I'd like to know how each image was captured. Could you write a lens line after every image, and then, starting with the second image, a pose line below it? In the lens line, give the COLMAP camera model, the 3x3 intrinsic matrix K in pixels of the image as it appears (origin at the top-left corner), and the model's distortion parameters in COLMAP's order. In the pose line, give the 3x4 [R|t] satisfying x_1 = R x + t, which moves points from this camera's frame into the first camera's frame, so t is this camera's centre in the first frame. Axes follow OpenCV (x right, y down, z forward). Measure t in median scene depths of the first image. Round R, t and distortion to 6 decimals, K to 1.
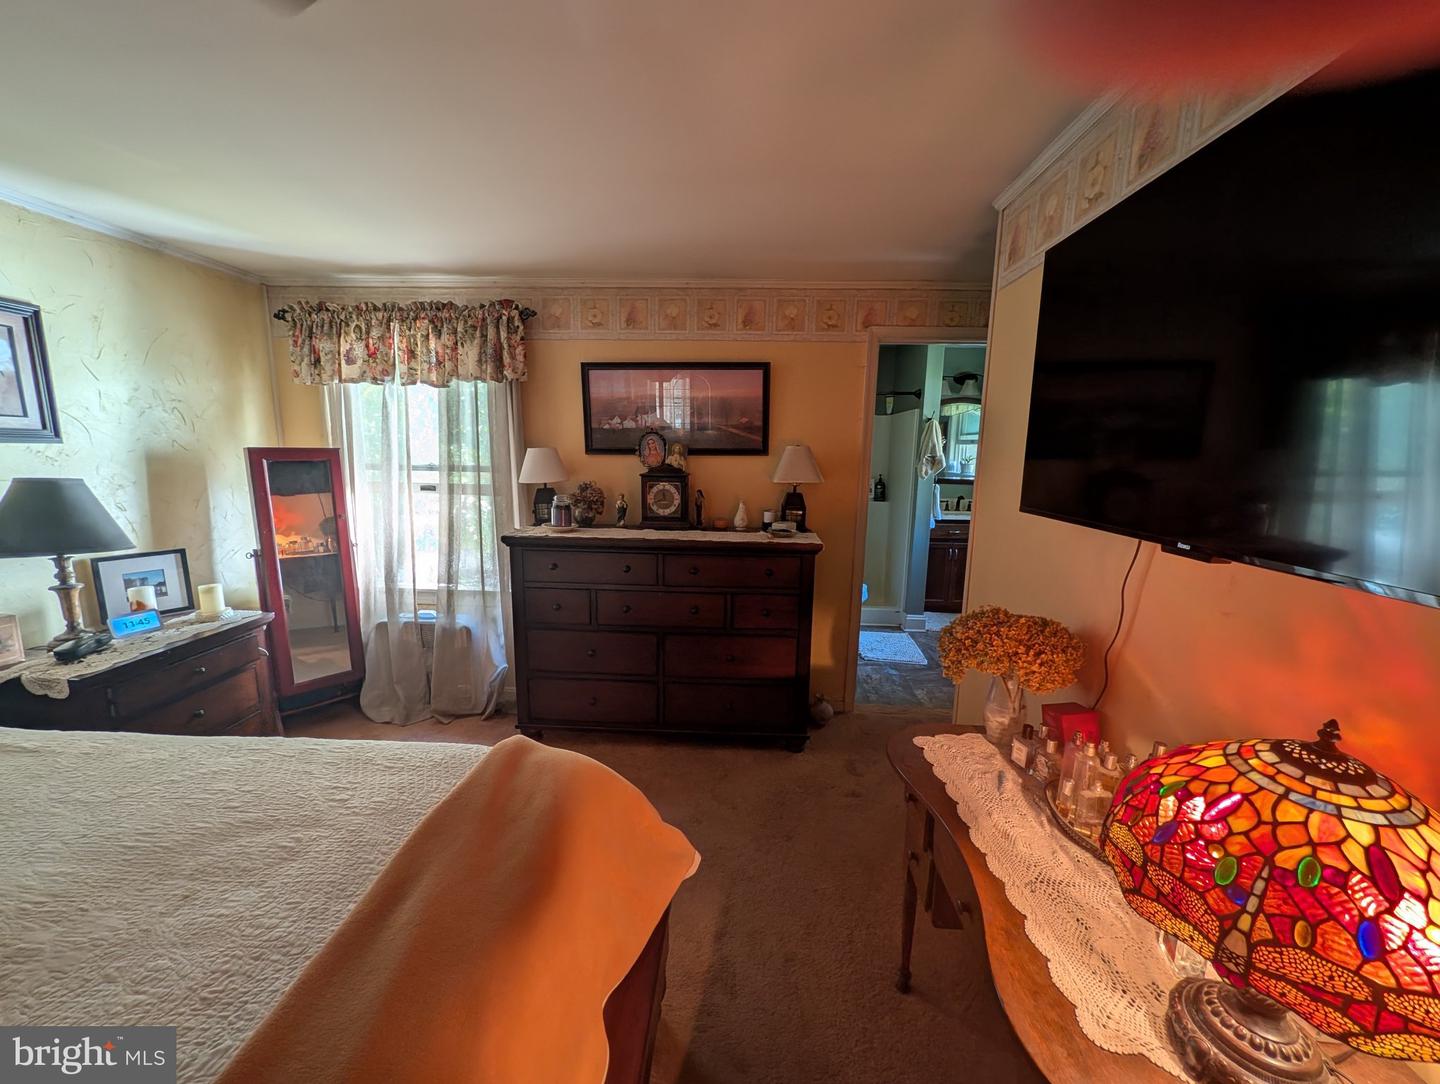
lens RADIAL K [[555.4, 0, 721.0], [0, 555.4, 540.0], [0, 0, 1]] dist [0.001363, -0.000175]
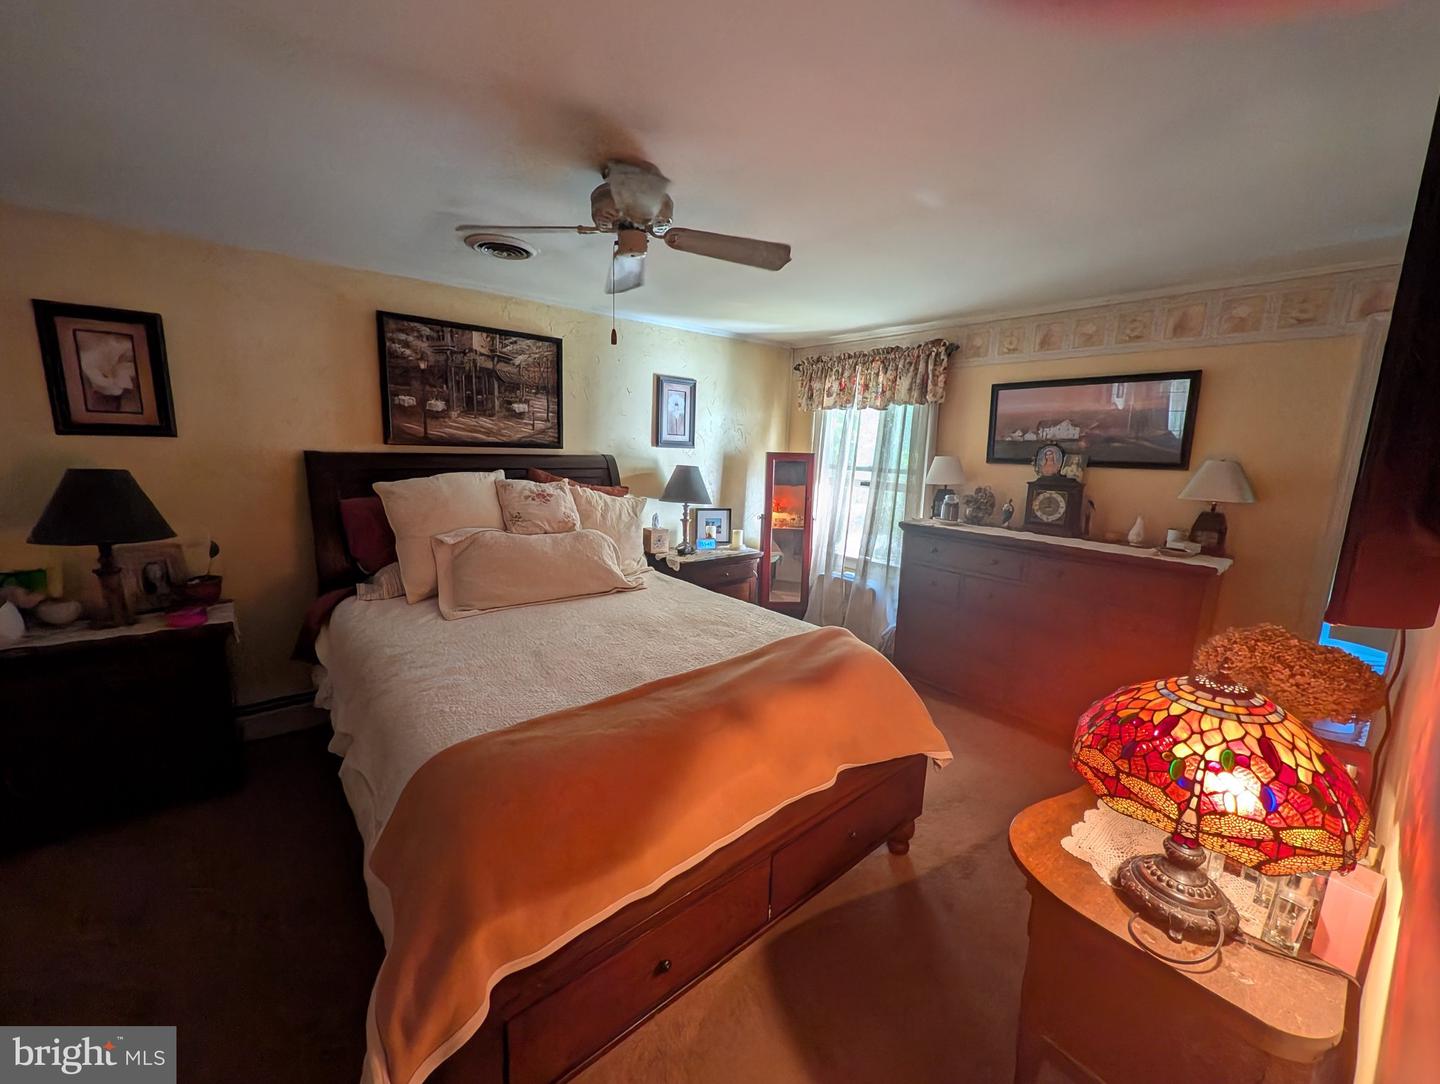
lens RADIAL K [[555.4, 0, 721.0], [0, 555.4, 540.0], [0, 0, 1]] dist [0.001363, -0.000175]
pose [[0.680838, 0.131811, -0.720476, 0.248883], [-0.140293, 0.988929, 0.048350, 0.028072], [0.718872, 0.068159, 0.691793, -0.198528]]
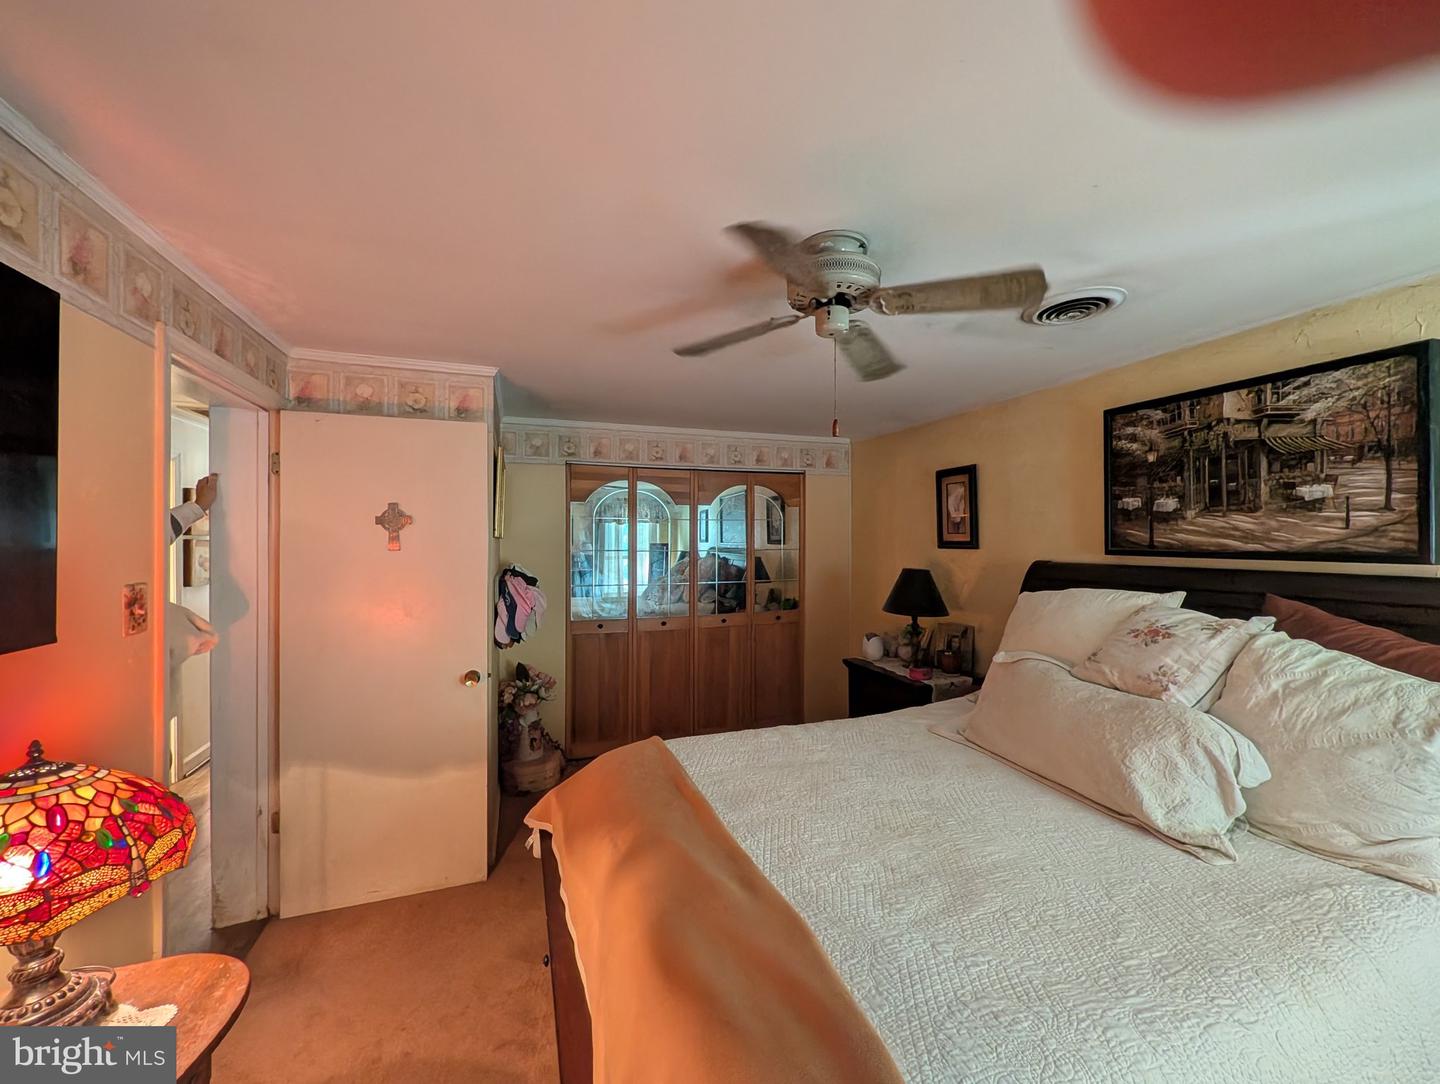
lens RADIAL K [[555.4, 0, 721.0], [0, 555.4, 540.0], [0, 0, 1]] dist [0.001363, -0.000175]
pose [[-0.918980, -0.011560, -0.394134, 0.010157], [-0.075012, 0.986441, 0.145971, -0.111531], [0.387102, 0.163709, -0.907387, 0.589163]]
